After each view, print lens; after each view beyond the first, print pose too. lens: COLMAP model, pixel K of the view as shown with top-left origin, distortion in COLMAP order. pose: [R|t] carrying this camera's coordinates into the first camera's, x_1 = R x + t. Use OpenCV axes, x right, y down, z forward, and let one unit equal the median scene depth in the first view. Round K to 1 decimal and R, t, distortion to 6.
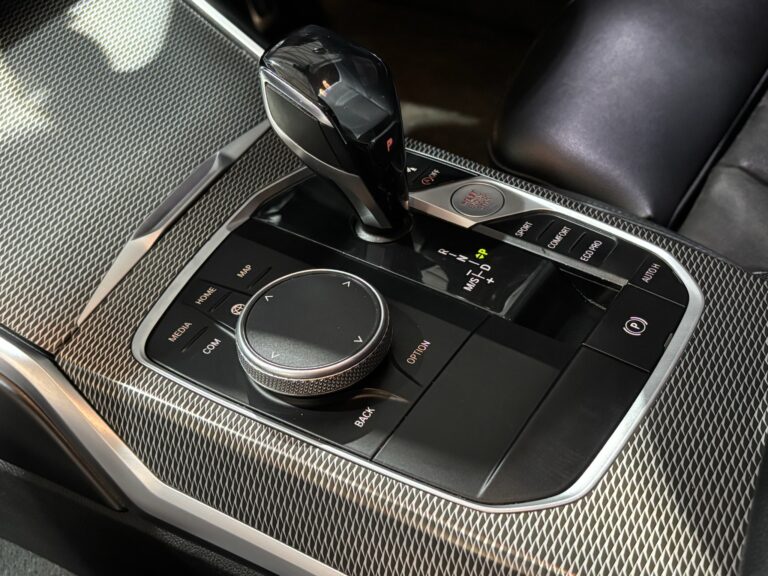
lens RADIAL K [[919.0, 0, 382.2], [0, 919.0, 287.5], [0, 0, 1]] dist [0.020449, 0.000000]
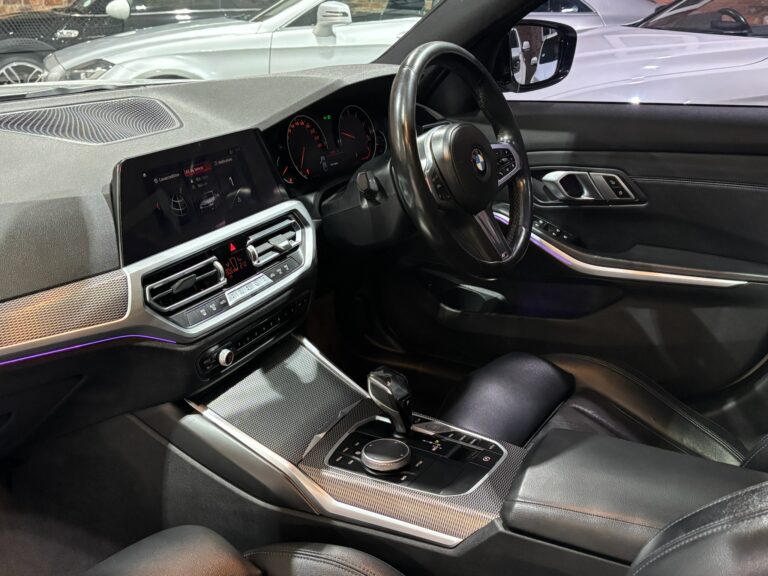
lens RADIAL K [[854.9, 0, 384.6], [0, 854.9, 288.5], [0, 0, 1]] dist [0.134047, 0.000000]
pose [[0.994994, 0.060316, 0.079679, -0.323140], [-0.020088, 0.901761, -0.431767, 0.745033], [-0.097894, 0.428005, 0.898459, -1.757070]]
